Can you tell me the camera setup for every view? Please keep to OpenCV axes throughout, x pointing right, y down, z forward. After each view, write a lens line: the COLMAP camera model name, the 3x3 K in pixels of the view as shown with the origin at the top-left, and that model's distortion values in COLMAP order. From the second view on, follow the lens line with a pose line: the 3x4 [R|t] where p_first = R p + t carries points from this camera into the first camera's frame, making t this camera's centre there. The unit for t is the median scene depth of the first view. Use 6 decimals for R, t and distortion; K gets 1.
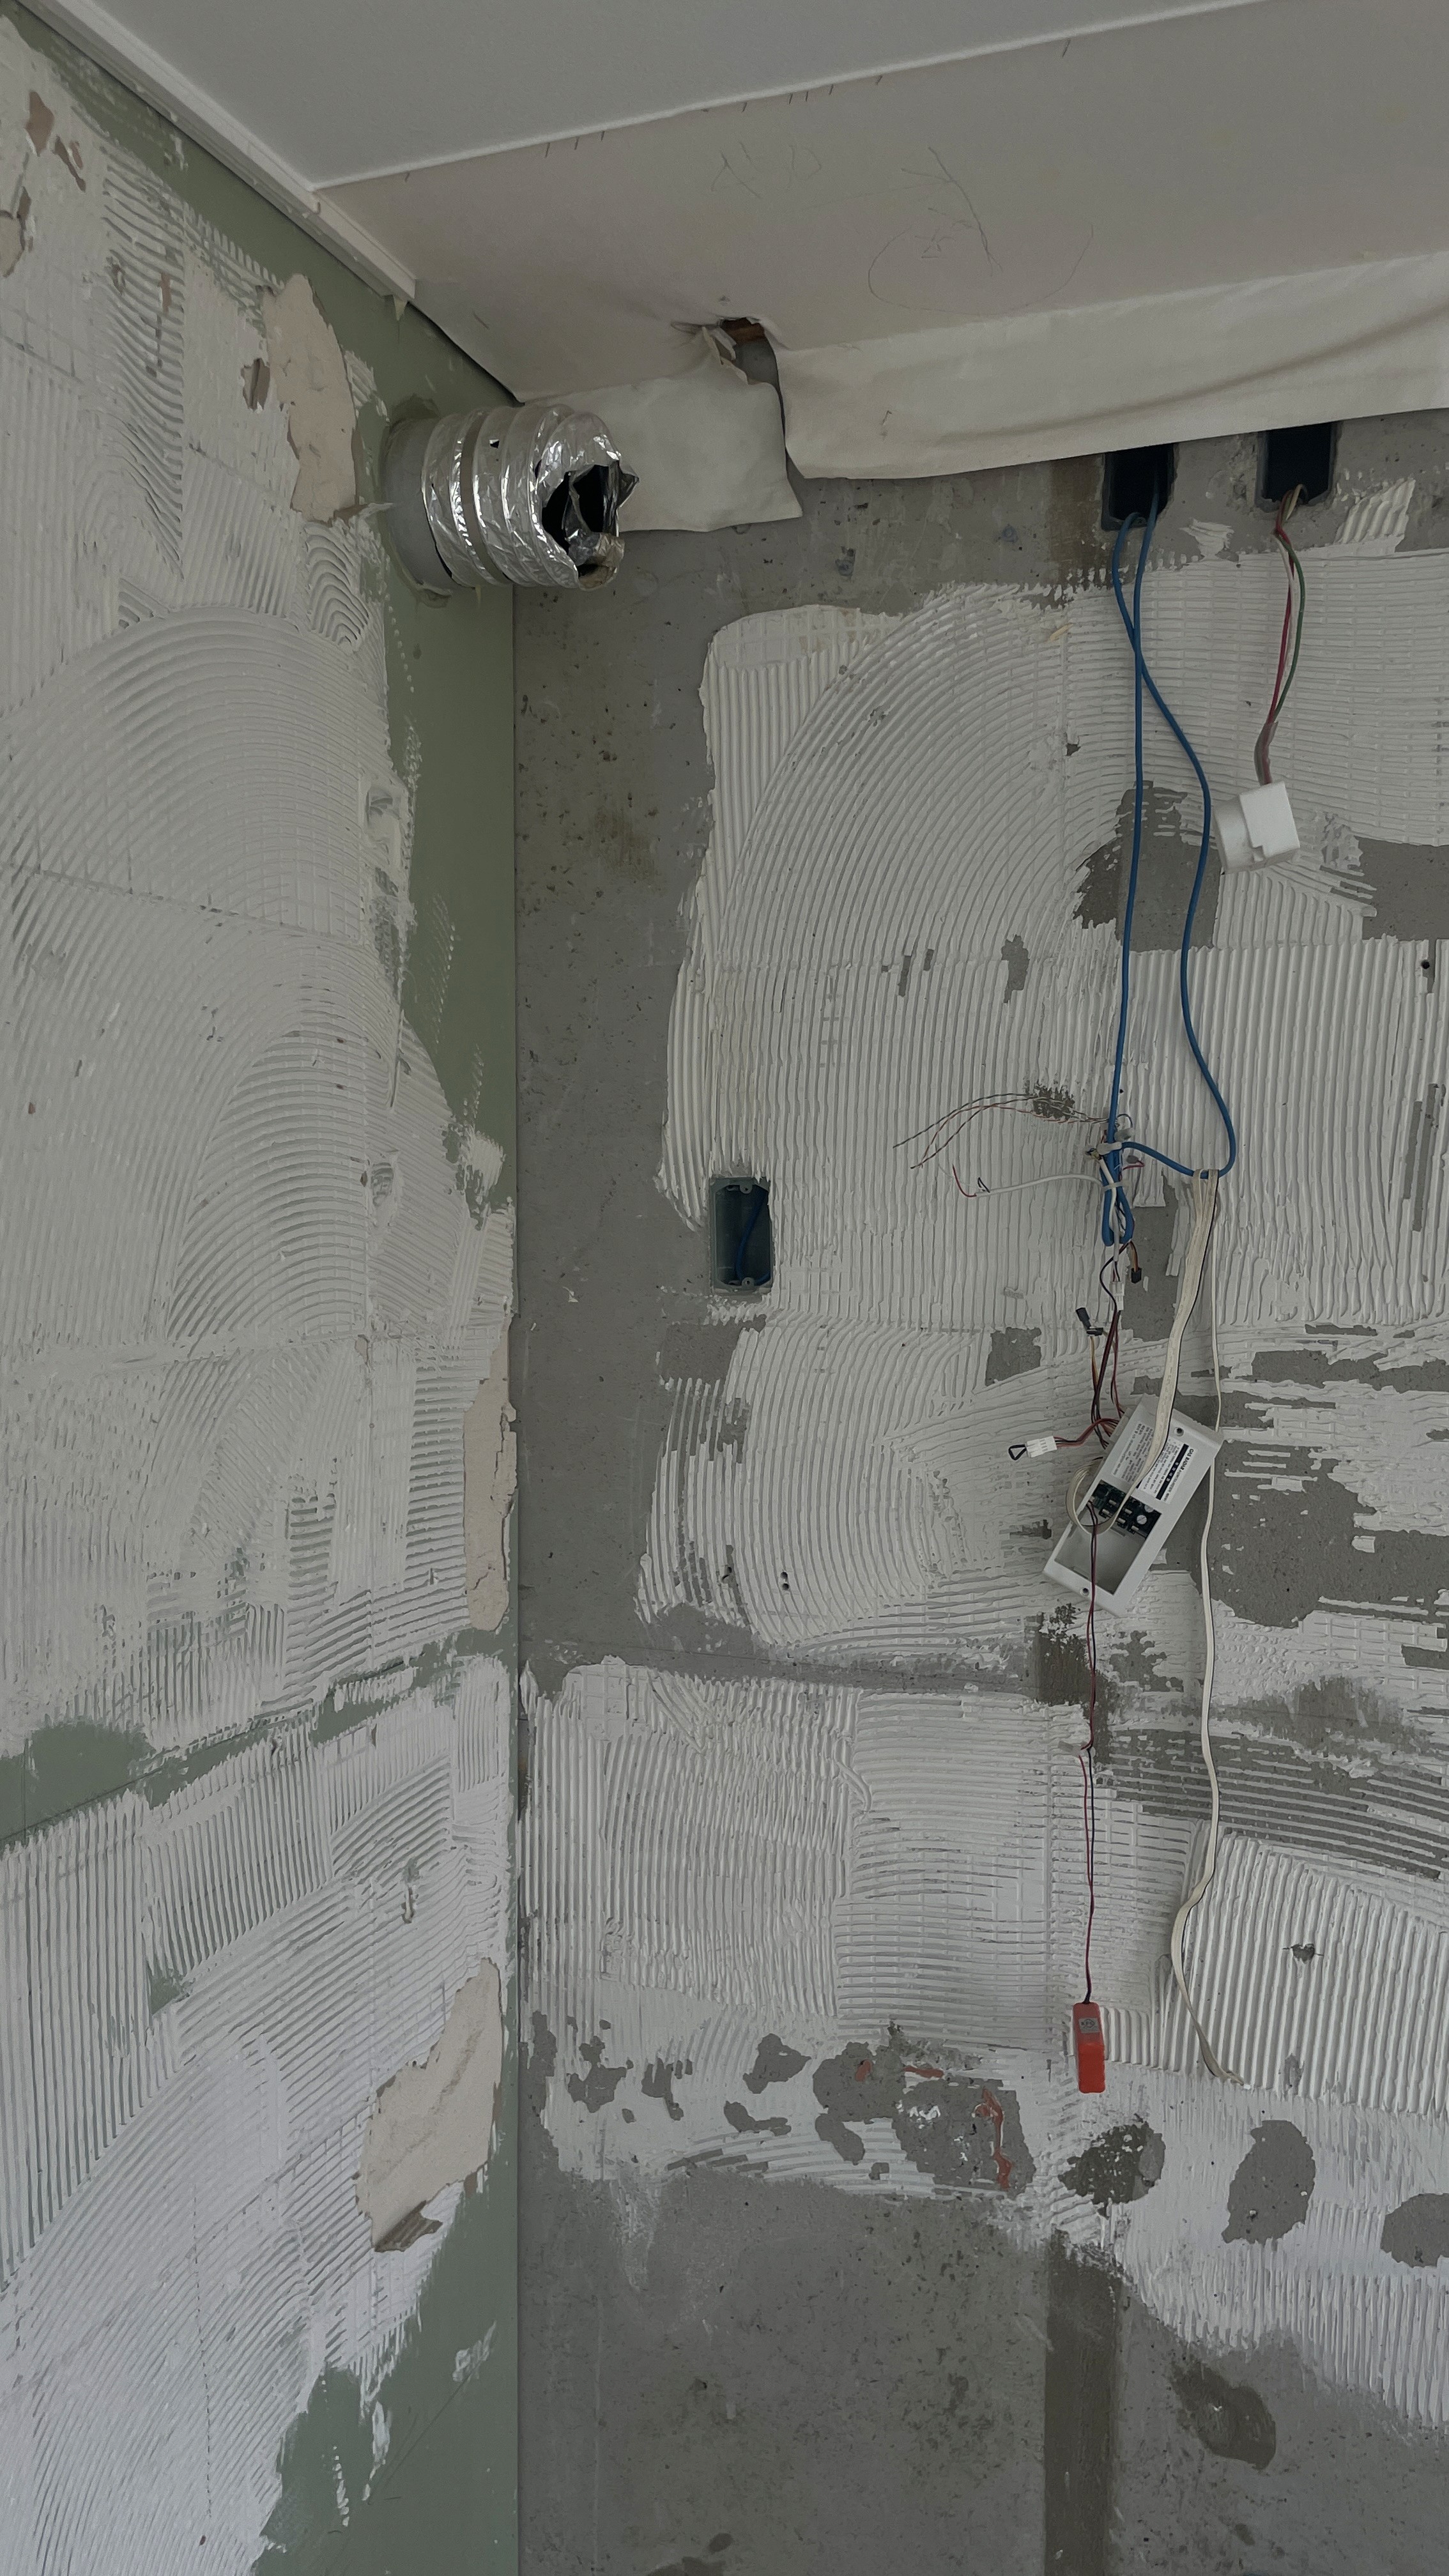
lens RADIAL K [[1945.4, 0, 717.9], [0, 1945.4, 1300.6], [0, 0, 1]] dist [0.059437, -0.079350]
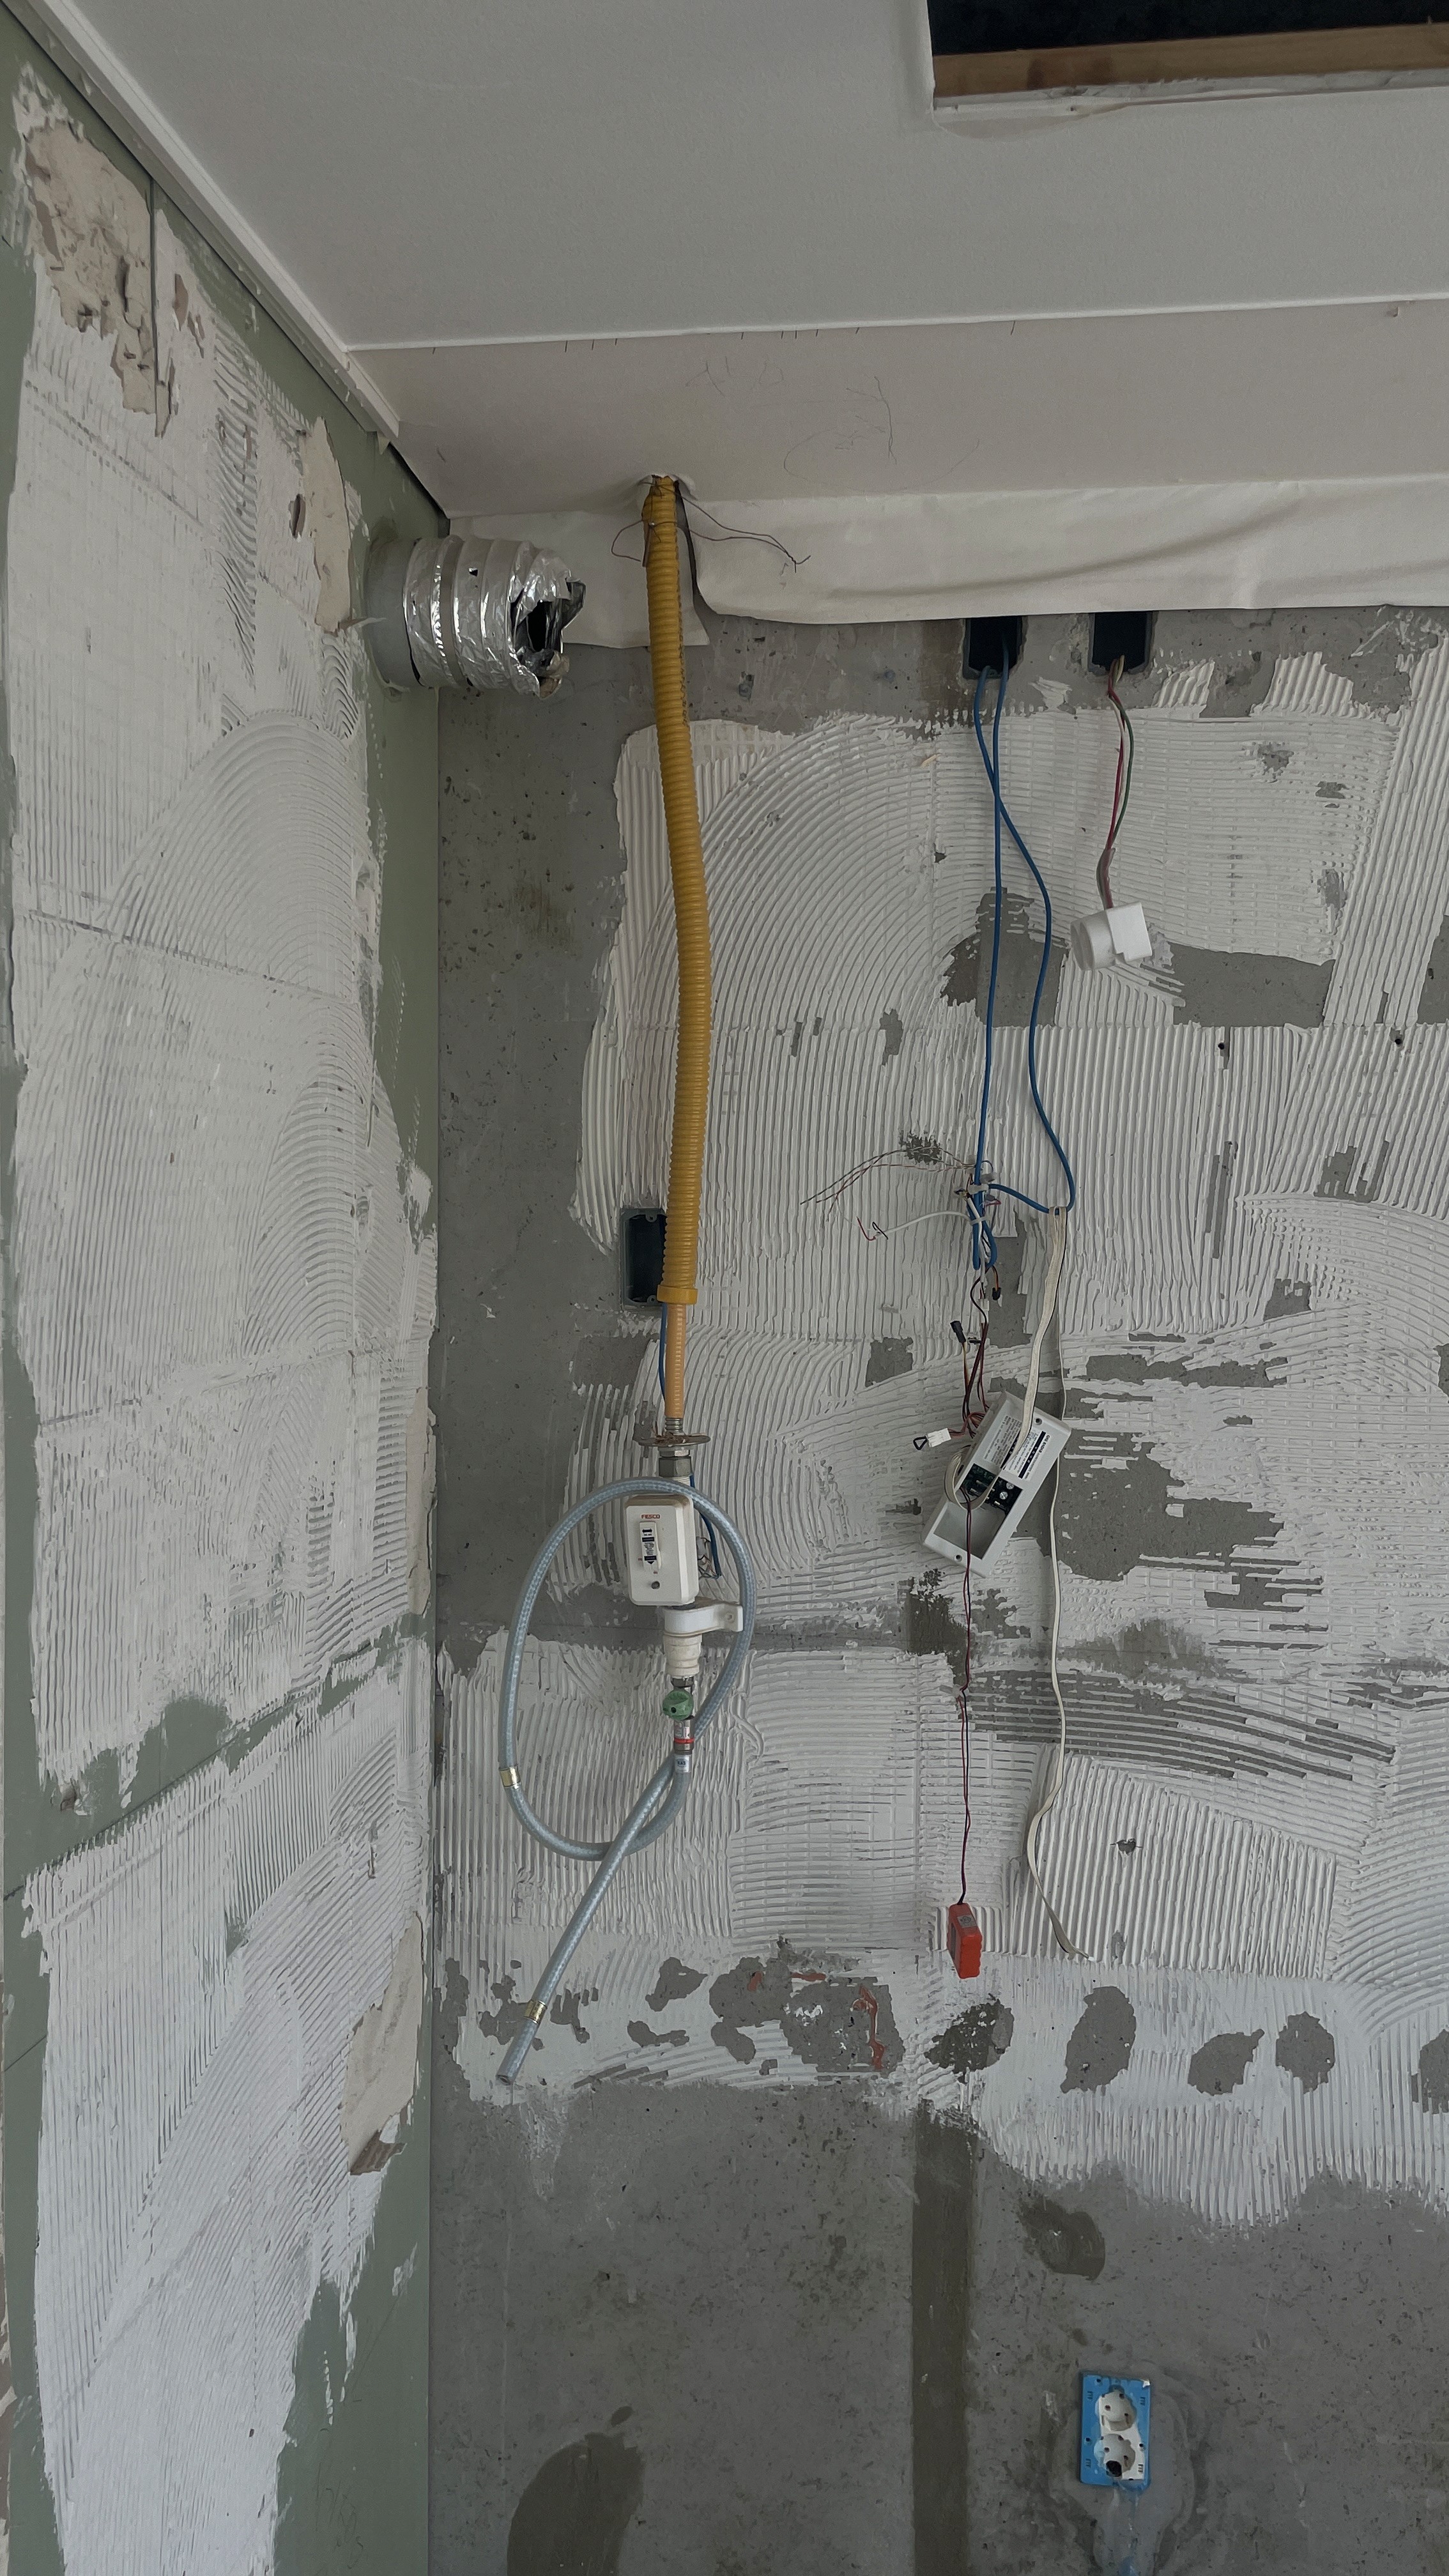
lens RADIAL K [[1945.4, 0, 729.8], [0, 1945.4, 1279.4], [0, 0, 1]] dist [0.059437, -0.079350]
pose [[0.974351, -0.002548, 0.225018, -0.210252], [0.004986, 0.999935, -0.010269, -0.010038], [-0.224977, 0.011128, 0.974300, -0.134306]]
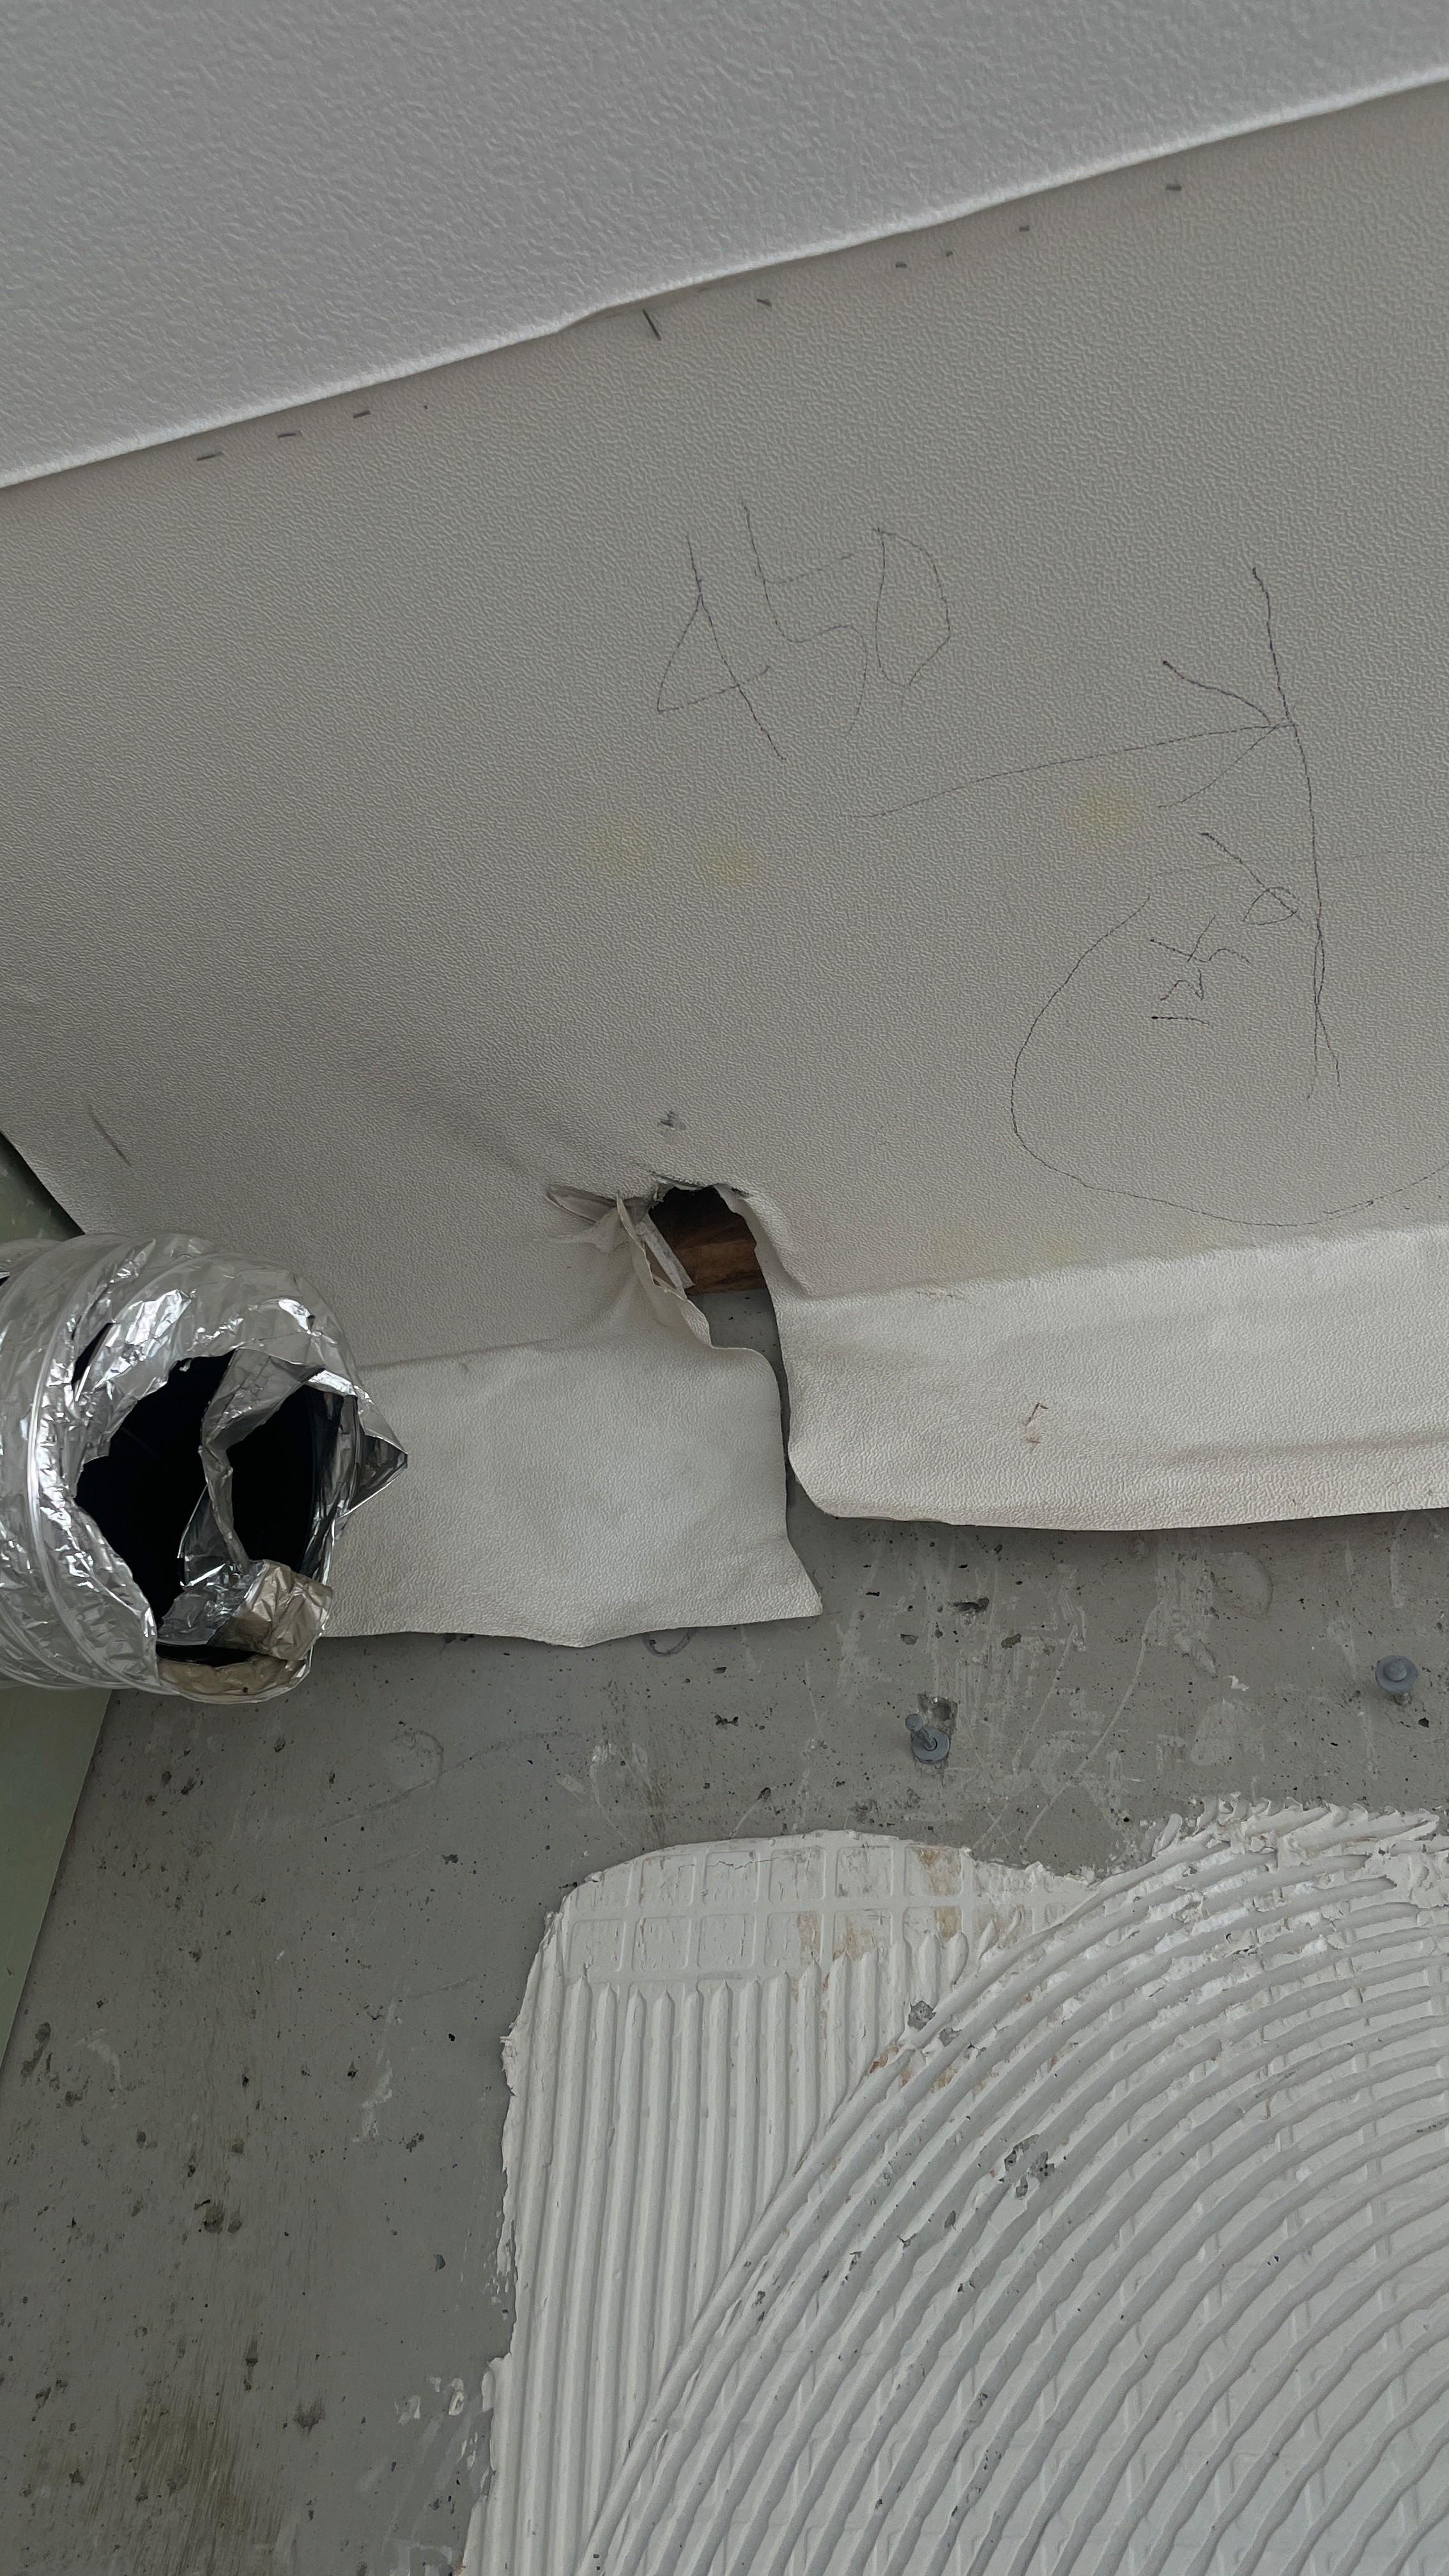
lens RADIAL K [[1945.4, 0, 737.2], [0, 1945.4, 1292.2], [0, 0, 1]] dist [0.059437, -0.079350]
pose [[0.995652, 0.093148, 0.001101, 0.019944], [-0.070064, 0.756590, -0.650125, -0.195597], [-0.061390, 0.647221, 0.759827, 0.668420]]
